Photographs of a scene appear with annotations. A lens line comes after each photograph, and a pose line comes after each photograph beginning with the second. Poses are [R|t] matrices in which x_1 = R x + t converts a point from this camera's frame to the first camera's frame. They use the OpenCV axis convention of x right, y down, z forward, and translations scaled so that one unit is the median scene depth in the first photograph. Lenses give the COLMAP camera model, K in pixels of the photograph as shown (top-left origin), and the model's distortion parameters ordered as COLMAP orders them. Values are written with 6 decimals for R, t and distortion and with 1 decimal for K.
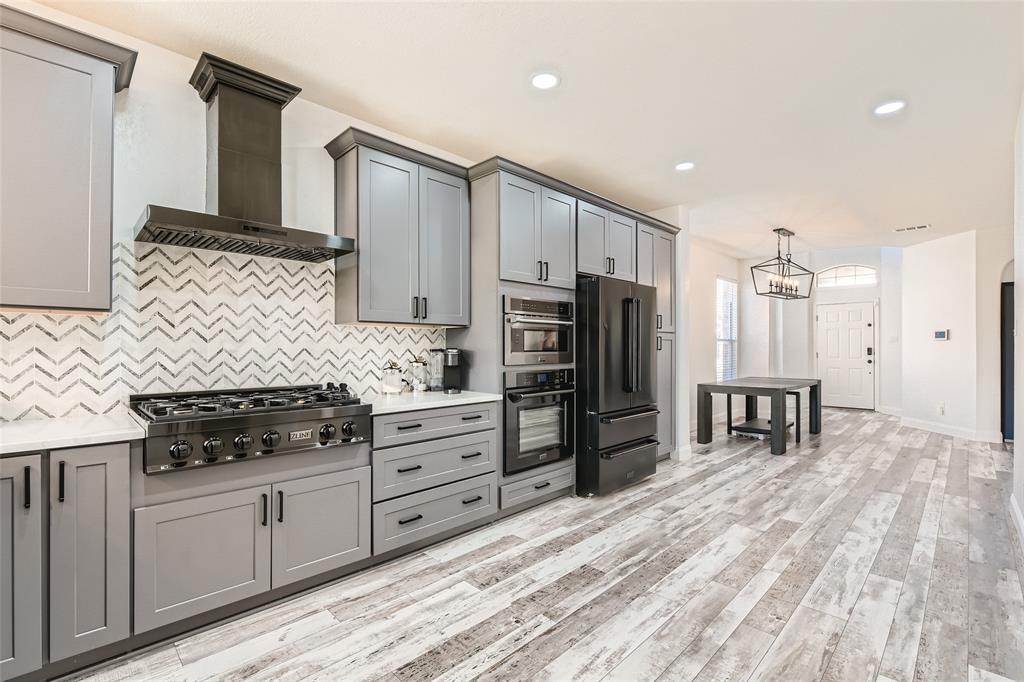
lens RADIAL K [[457.5, 0, 511.4], [0, 457.5, 345.8], [0, 0, 1]] dist [-0.008209, -0.000840]
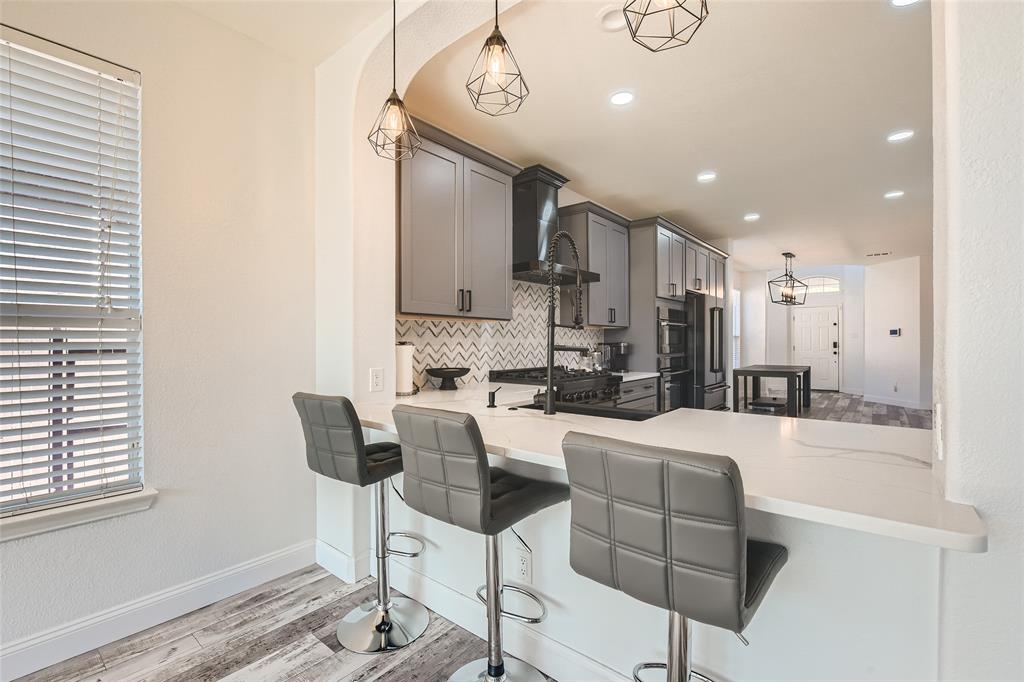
lens RADIAL K [[457.5, 0, 512.1], [0, 457.5, 342.3], [0, 0, 1]] dist [-0.008209, -0.000840]
pose [[0.994375, -0.001781, 0.105904, -0.634948], [0.001516, 0.999996, 0.002581, 0.000895], [-0.105908, -0.002406, 0.994373, -0.436268]]
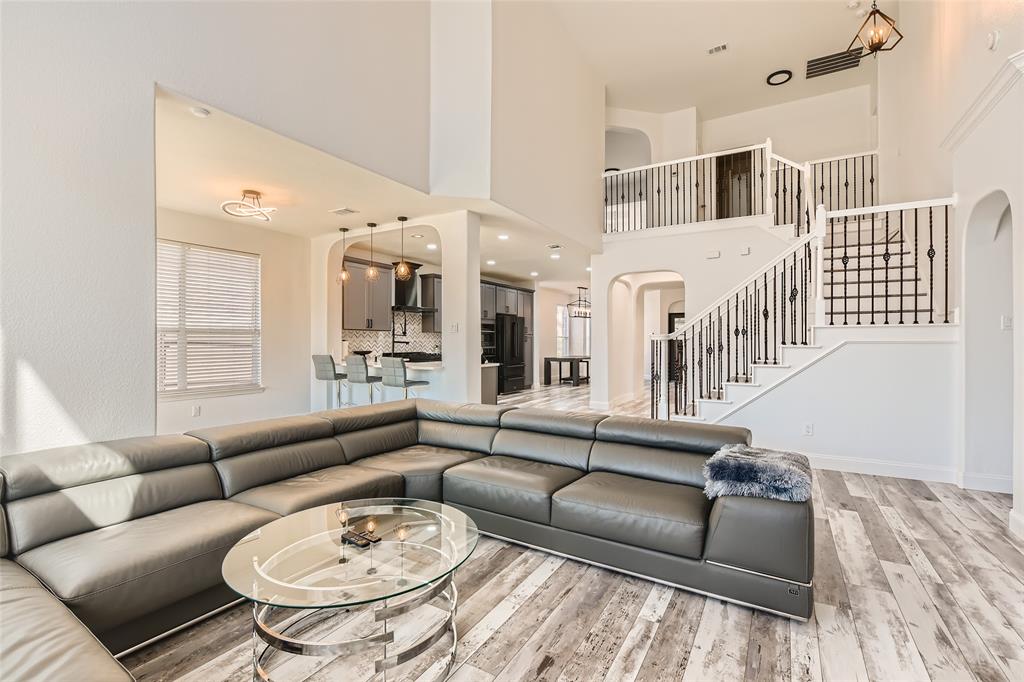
lens RADIAL K [[457.5, 0, 512.8], [0, 457.5, 340.9], [0, 0, 1]] dist [-0.008209, -0.000840]
pose [[0.968657, 0.000628, 0.248402, -0.504819], [-0.001786, 0.999989, 0.004436, -0.005022], [-0.248396, -0.004741, 0.968647, -1.932696]]
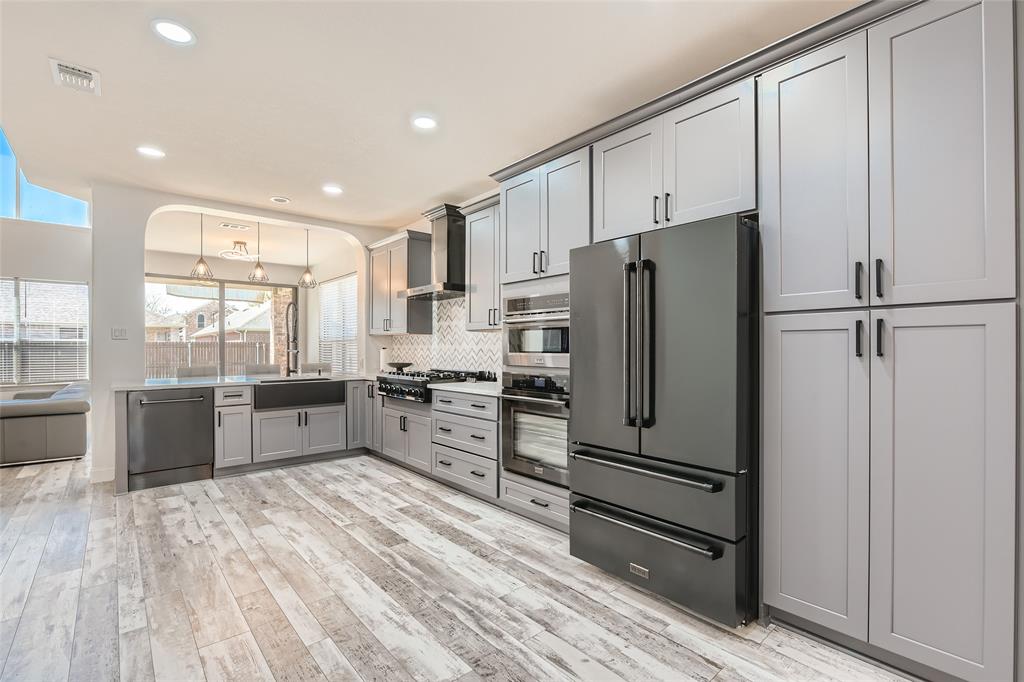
lens RADIAL K [[457.5, 0, 516.9], [0, 457.5, 350.5], [0, 0, 1]] dist [-0.008209, -0.000840]
pose [[-0.055670, 0.006967, -0.998425, 0.999529], [0.002783, 0.999973, 0.006822, 0.002039], [0.998445, -0.002398, -0.055688, 1.049871]]
